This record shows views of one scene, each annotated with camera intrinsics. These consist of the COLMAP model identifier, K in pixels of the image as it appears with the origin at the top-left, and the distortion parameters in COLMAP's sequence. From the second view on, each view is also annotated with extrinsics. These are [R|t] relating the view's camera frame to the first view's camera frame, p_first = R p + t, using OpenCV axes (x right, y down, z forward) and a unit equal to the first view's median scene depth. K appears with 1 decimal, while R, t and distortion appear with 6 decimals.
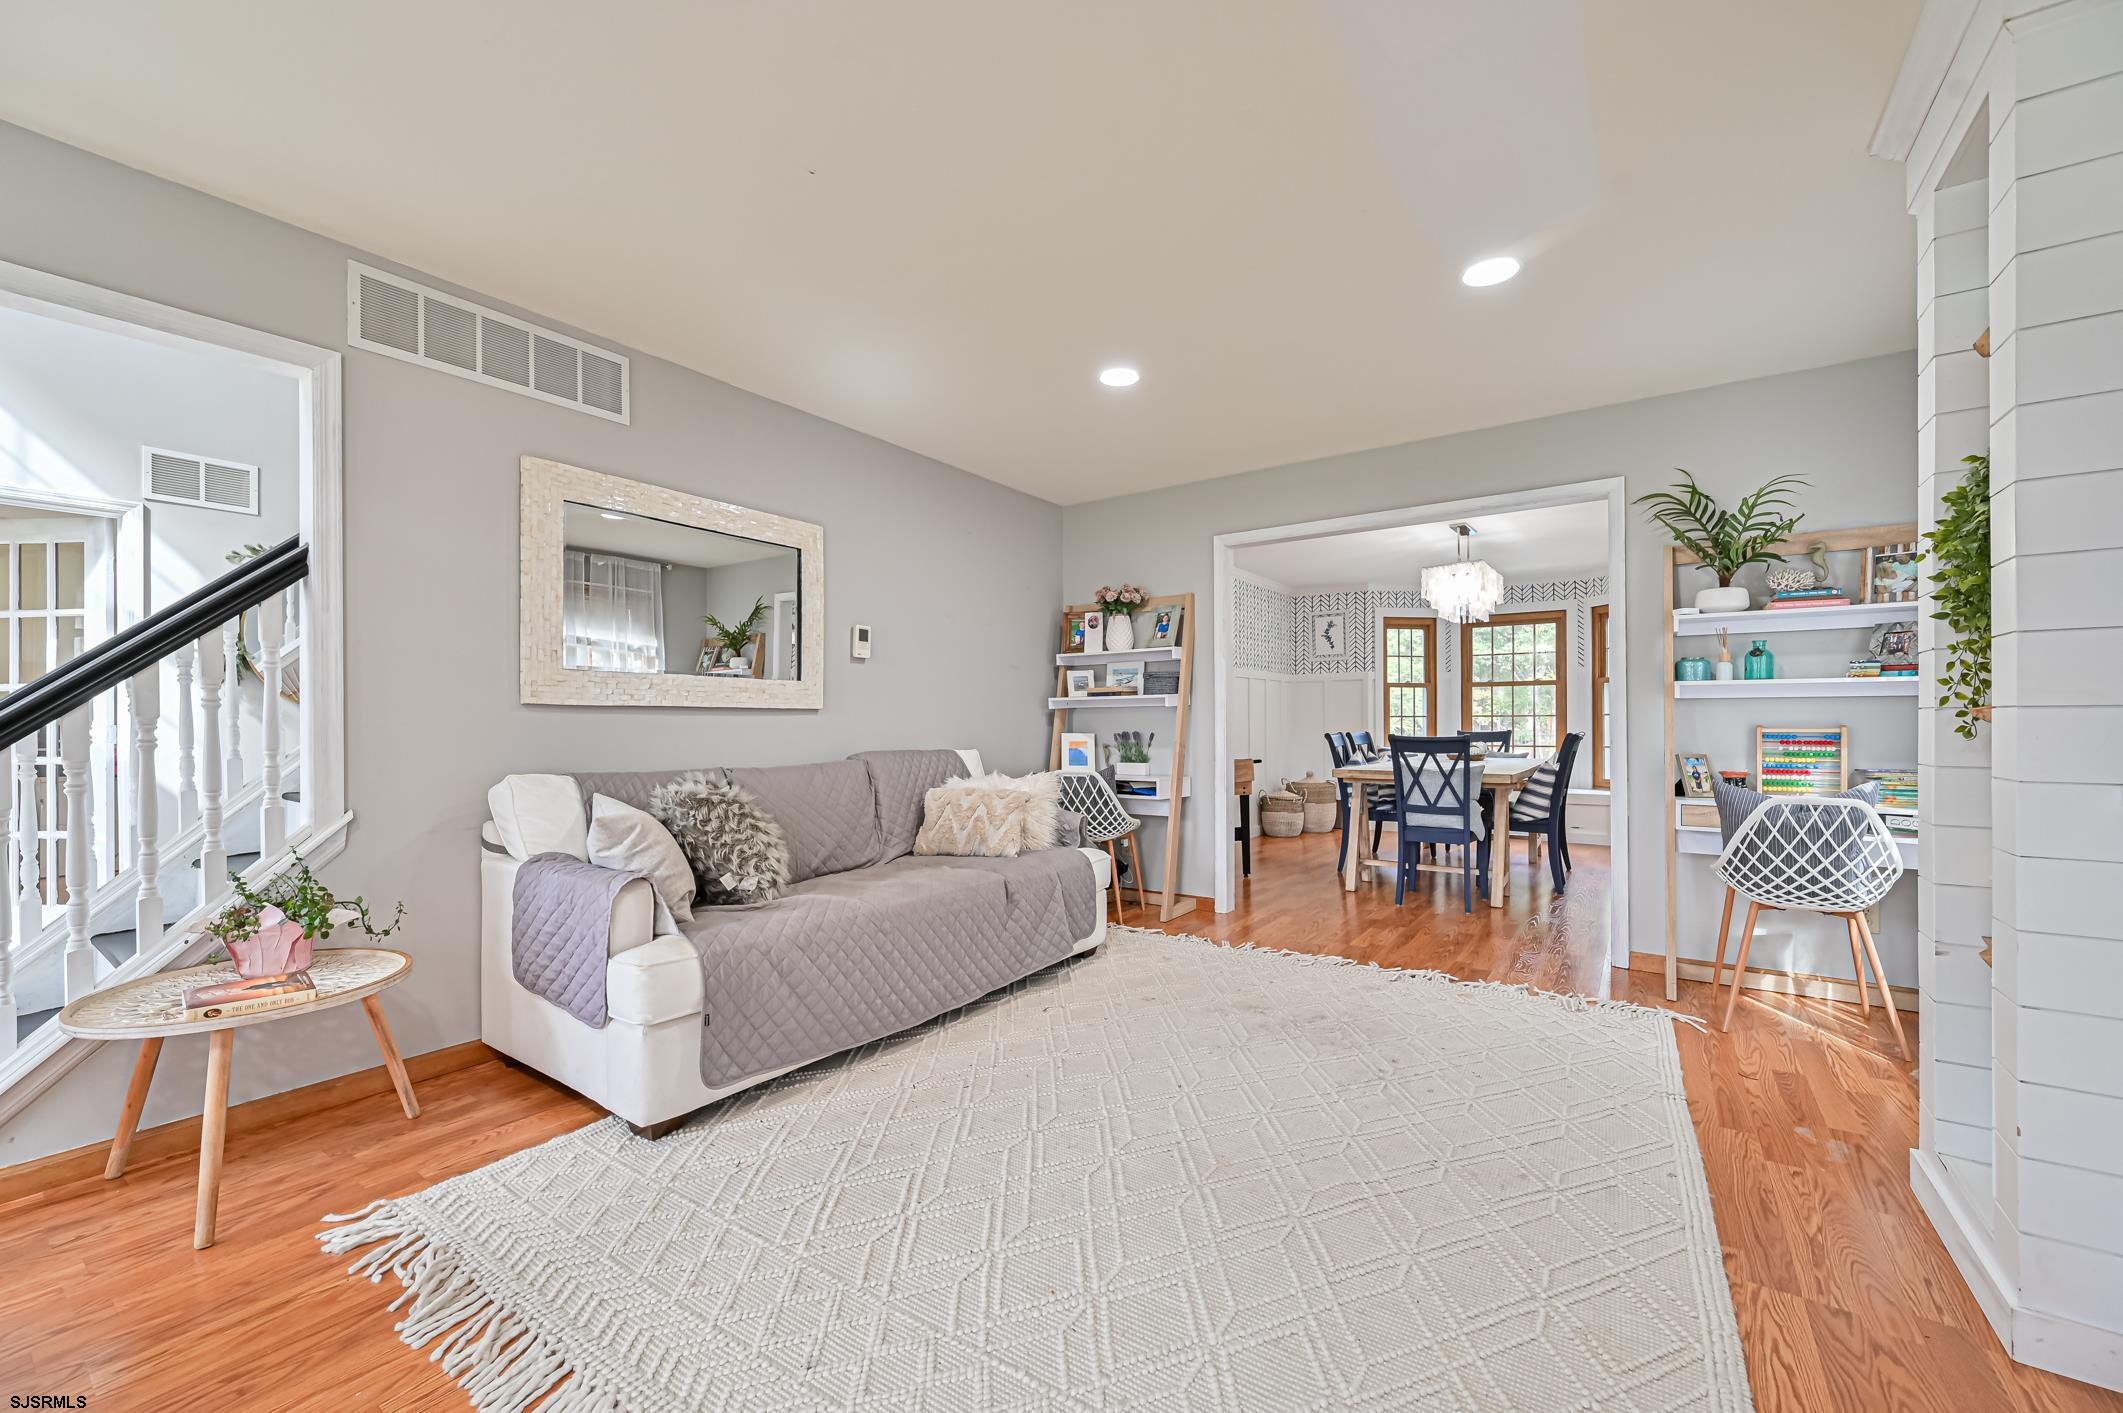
lens RADIAL K [[833.6, 0, 1060.3], [0, 833.6, 720.1], [0, 0, 1]] dist [-0.001149, 0.000487]
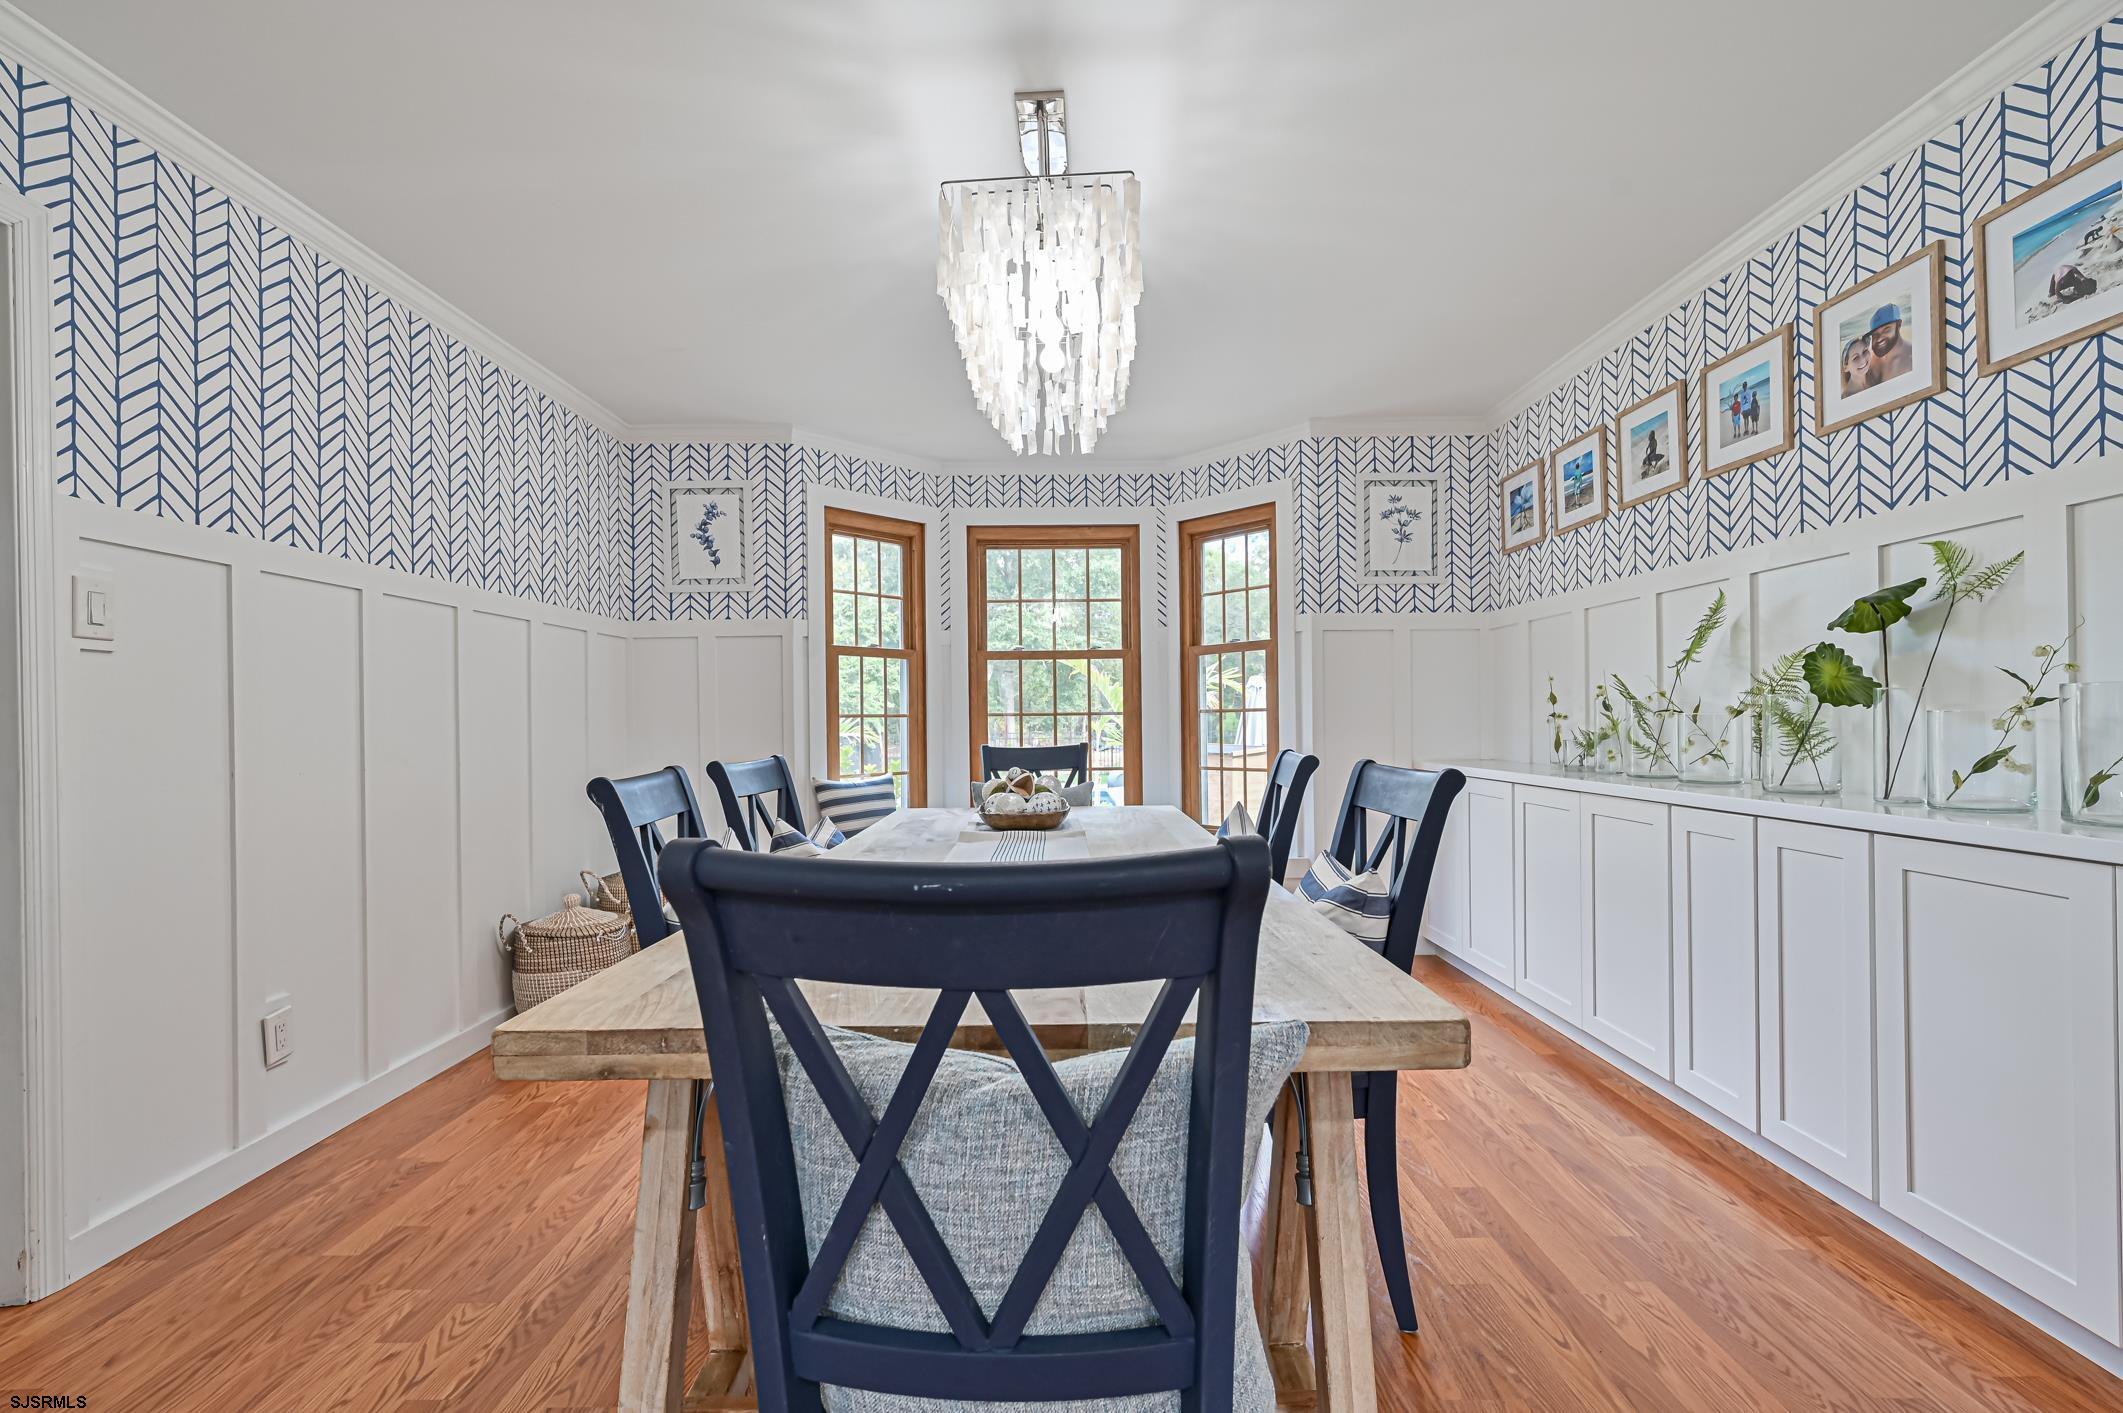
lens RADIAL K [[901.9, 0, 1054.5], [0, 901.9, 719.3], [0, 0, 1]] dist [0.000915, 0.000057]
pose [[0.835094, -0.001992, 0.550104, 0.364256], [0.003589, 0.999992, -0.001828, -0.000670], [-0.550096, 0.003501, 0.835094, 0.847684]]
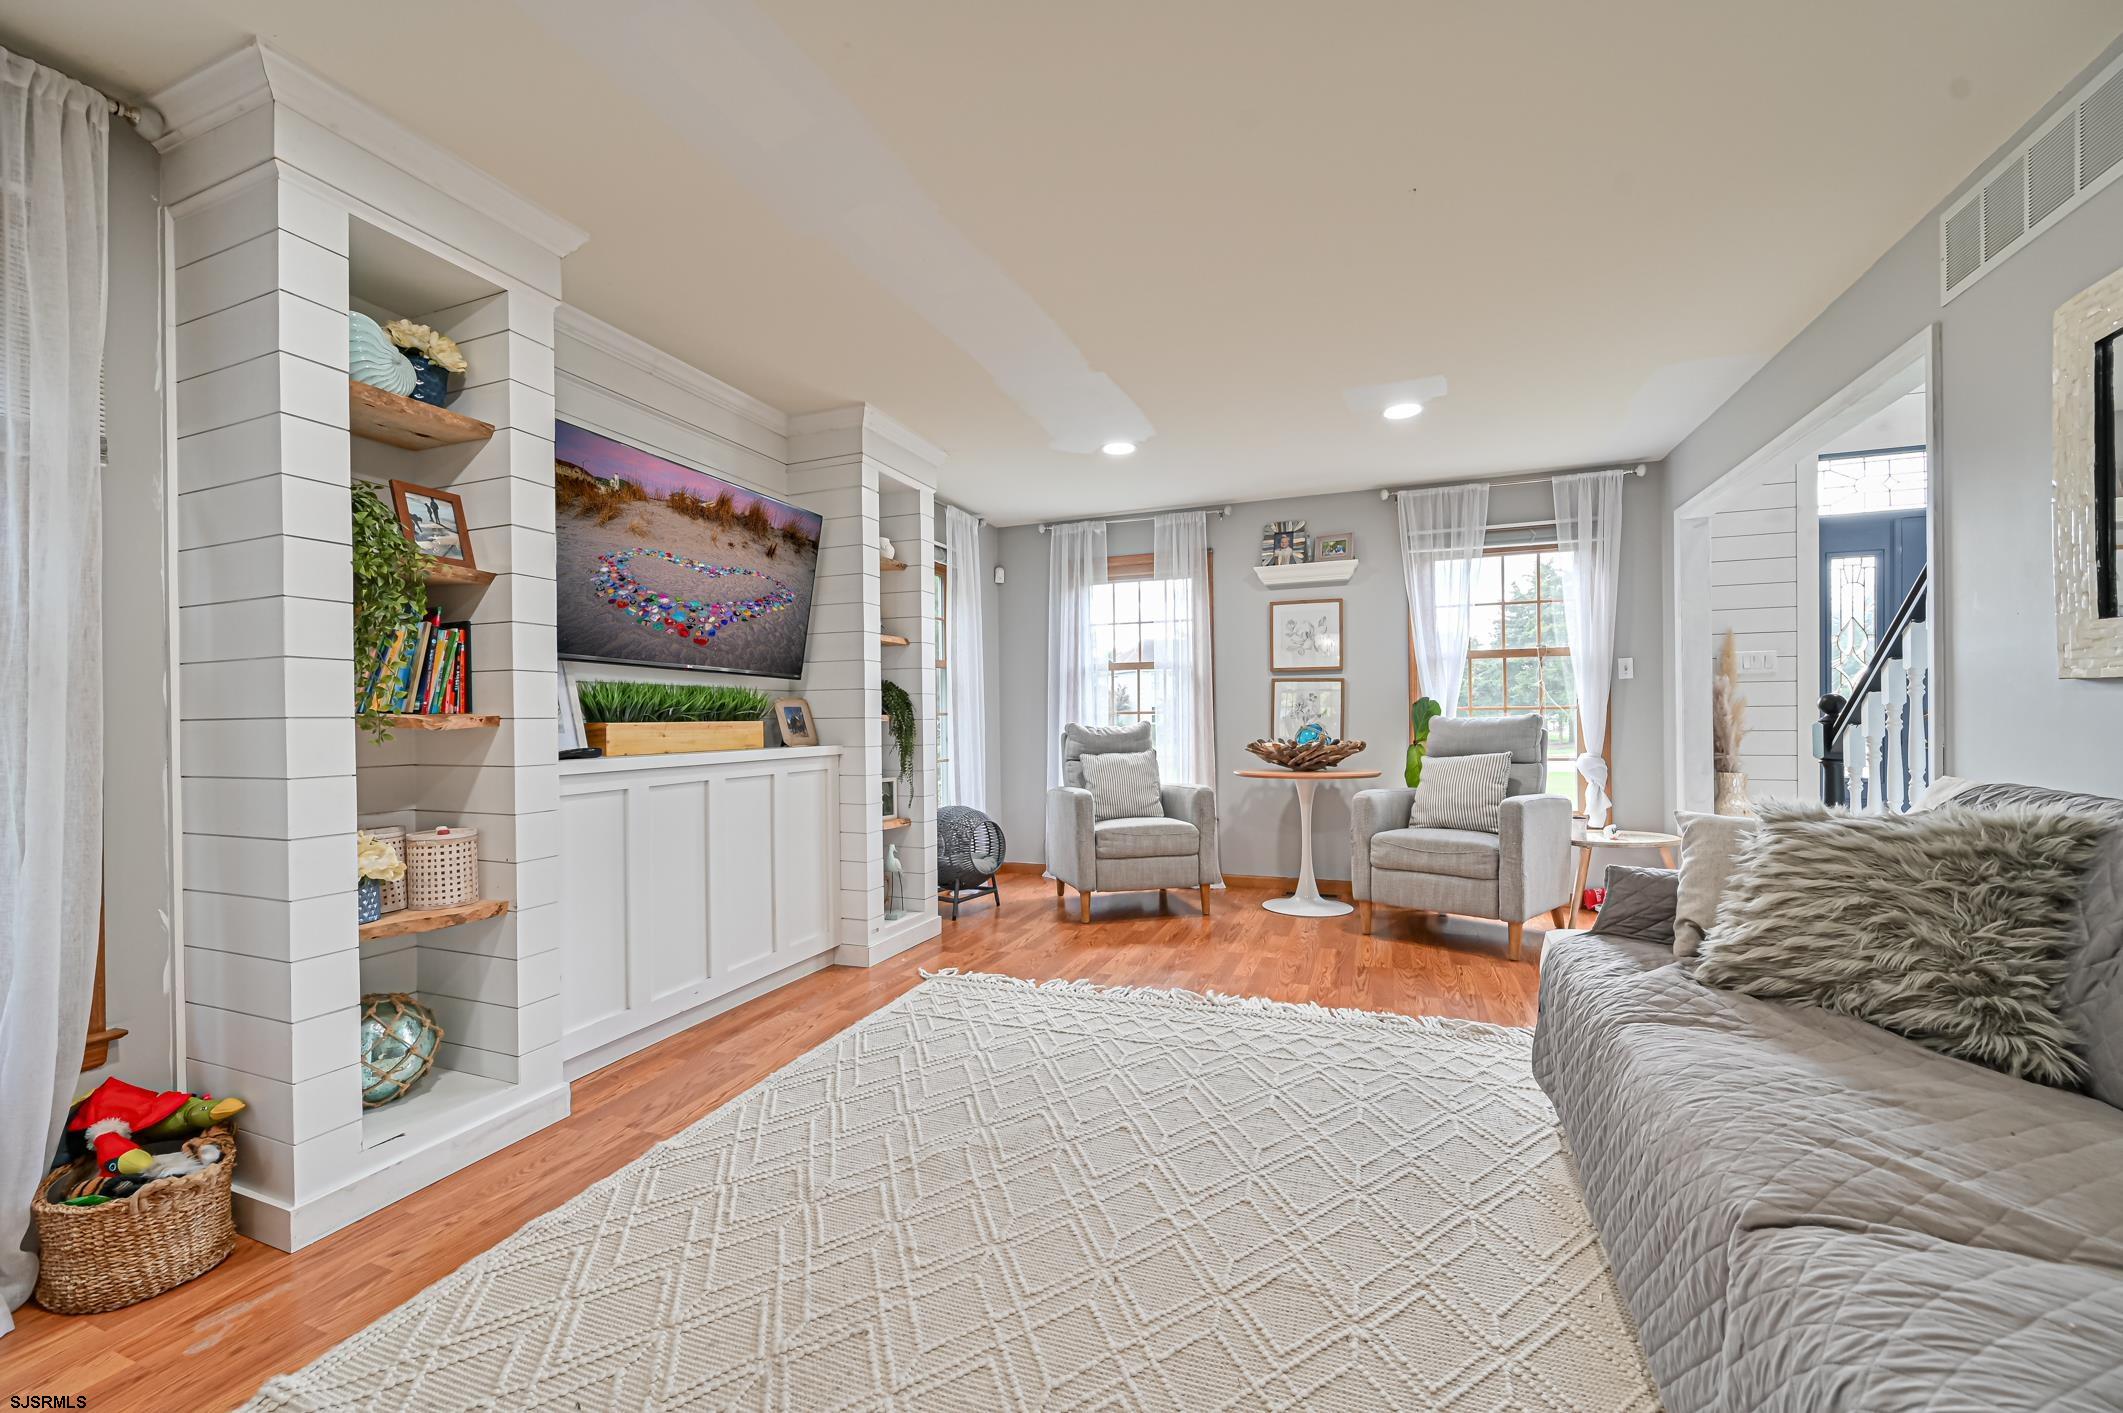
lens RADIAL K [[833.6, 0, 1060.3], [0, 833.6, 720.1], [0, 0, 1]] dist [-0.001149, 0.000487]
pose [[-0.970724, 0.014976, -0.239729, 0.169244], [0.014611, 0.999888, 0.003300, -0.000692], [0.239752, -0.000299, -0.970834, 0.817790]]
